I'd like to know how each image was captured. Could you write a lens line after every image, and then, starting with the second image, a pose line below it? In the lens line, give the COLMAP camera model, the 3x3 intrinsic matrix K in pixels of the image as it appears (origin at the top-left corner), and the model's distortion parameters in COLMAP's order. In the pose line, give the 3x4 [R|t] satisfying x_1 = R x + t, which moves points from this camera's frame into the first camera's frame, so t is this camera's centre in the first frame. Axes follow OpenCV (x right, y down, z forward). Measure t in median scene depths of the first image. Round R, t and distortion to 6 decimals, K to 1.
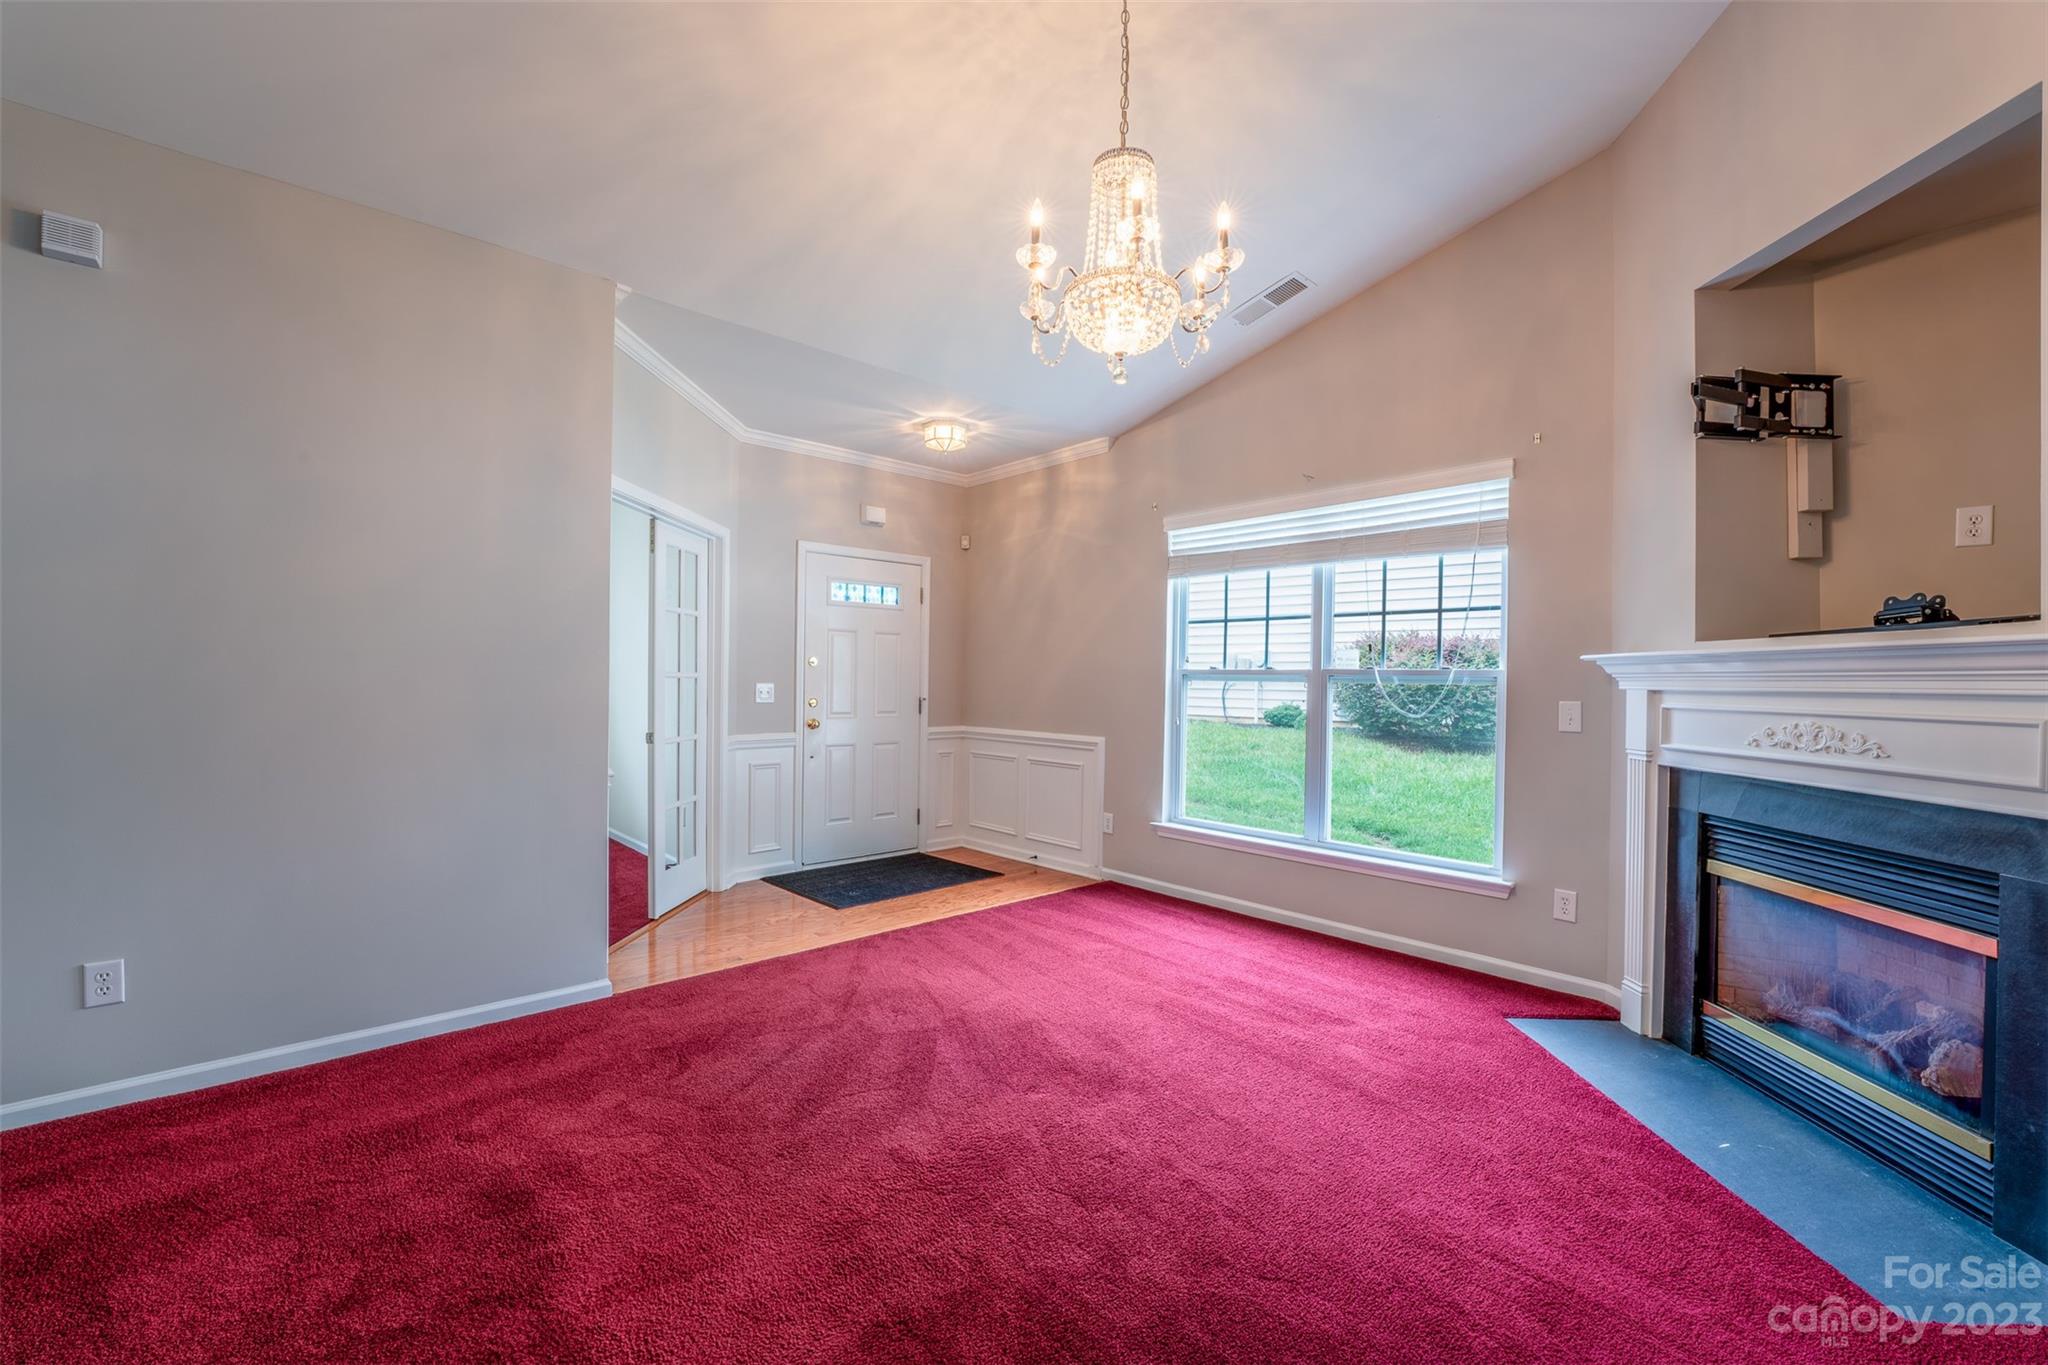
lens RADIAL K [[826.4, 0, 1016.7], [0, 826.4, 681.7], [0, 0, 1]] dist [-0.037477, 0.006489]
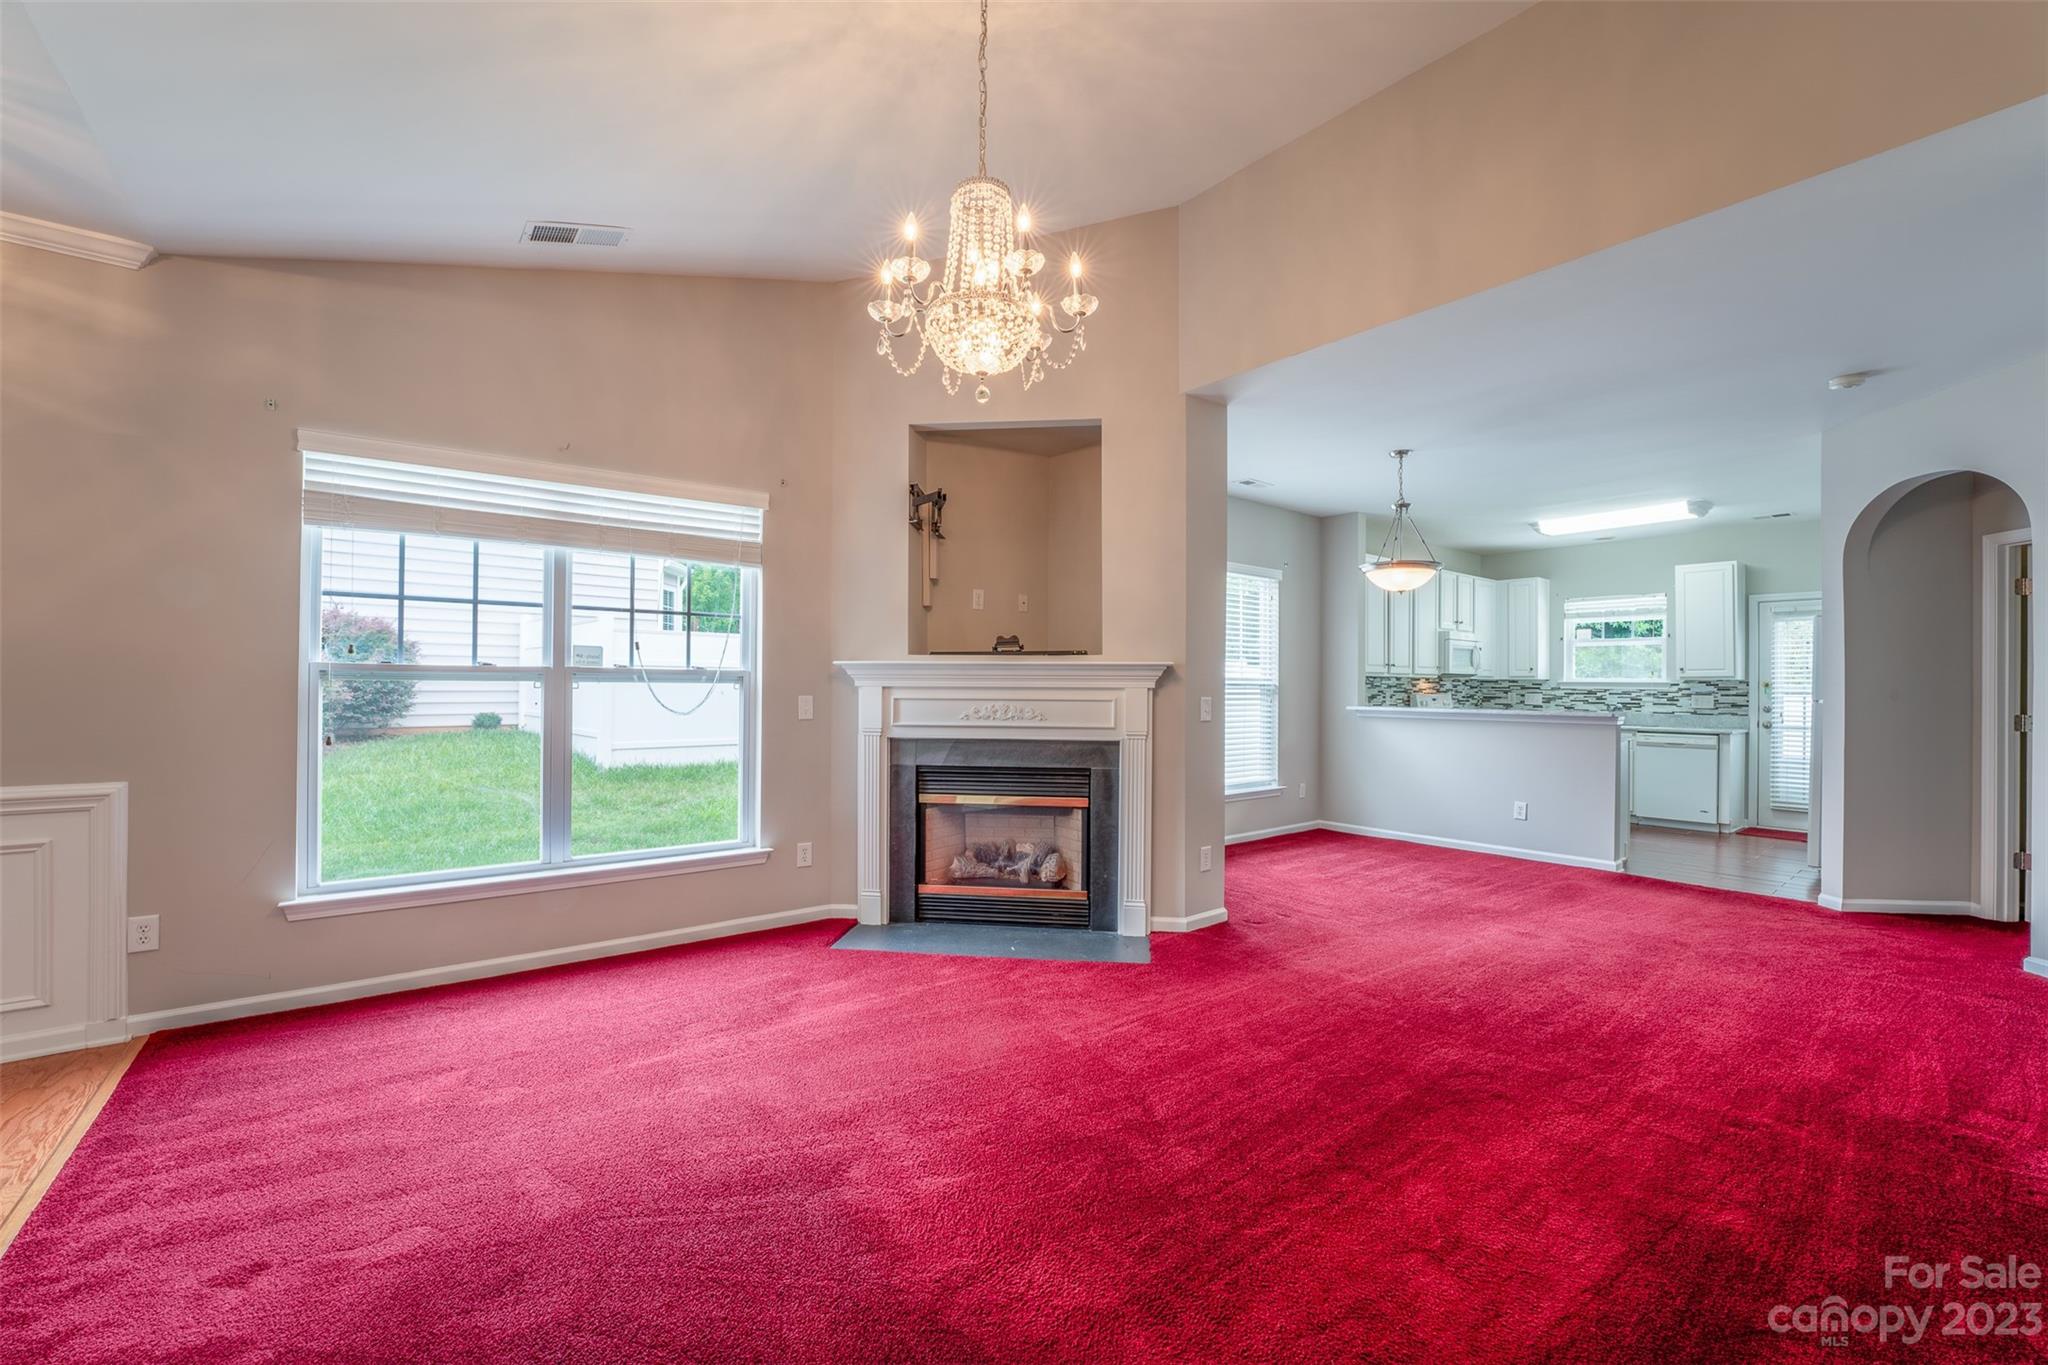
lens RADIAL K [[826.4, 0, 1016.7], [0, 826.4, 681.7], [0, 0, 1]] dist [-0.037477, 0.006489]
pose [[0.078681, -0.007229, 0.996874, -0.464314], [-0.002643, 0.999969, 0.007460, -0.006986], [-0.996896, -0.003222, 0.078659, 0.440486]]
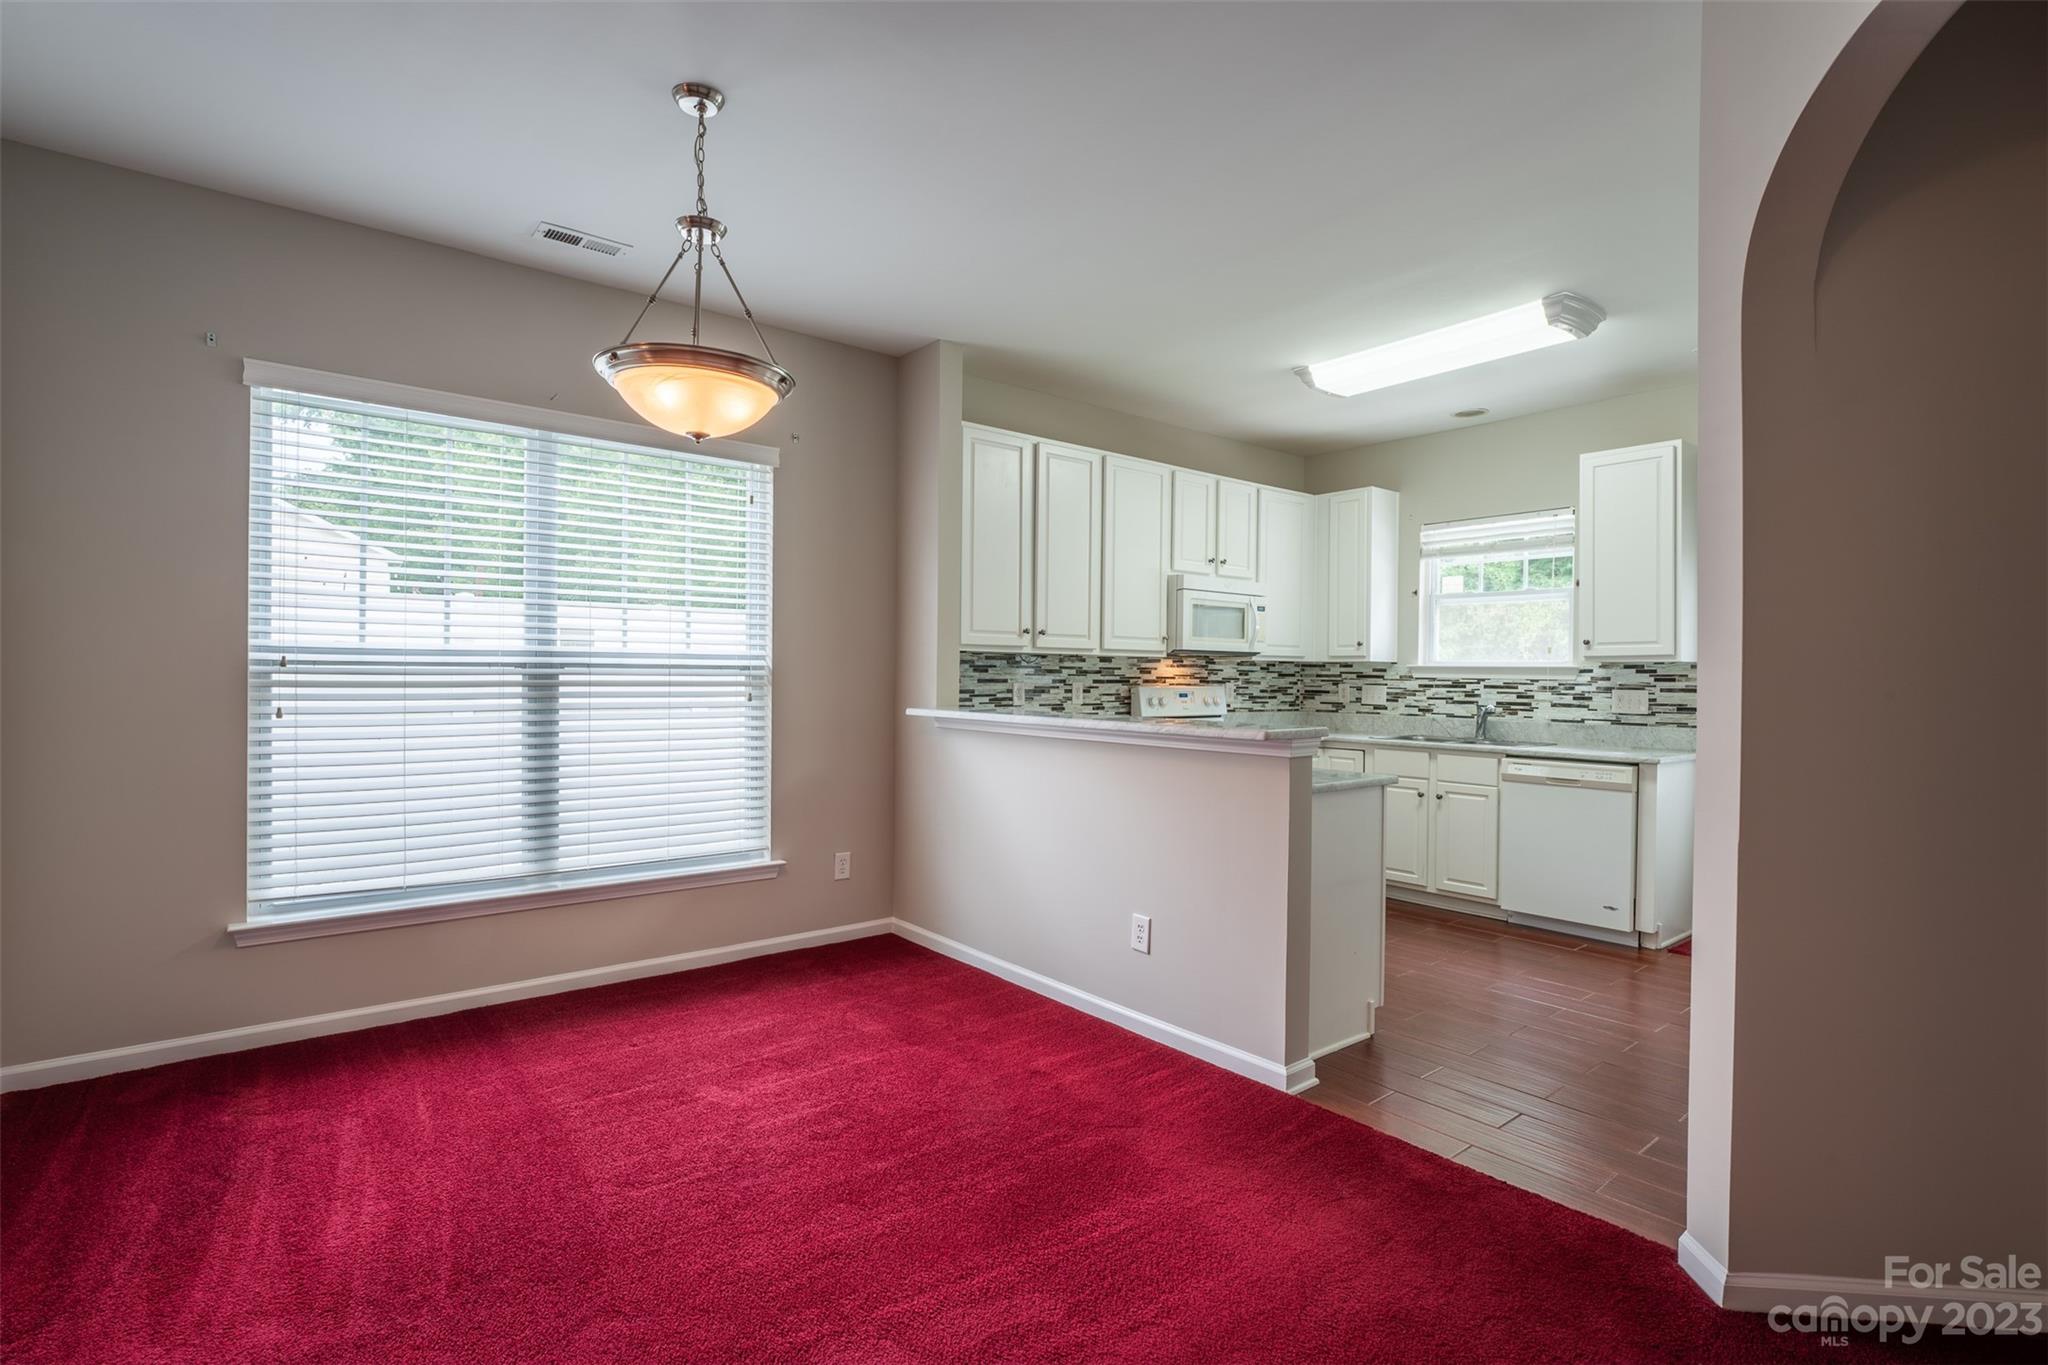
lens RADIAL K [[968.8, 0, 1014.6], [0, 968.8, 682.5], [0, 0, 1]] dist [-0.014630, 0.001322]
pose [[0.067460, -0.020484, 0.997512, 0.213005], [-0.006638, 0.999758, 0.020979, 0.003464], [-0.997700, -0.008037, 0.067308, -0.266664]]
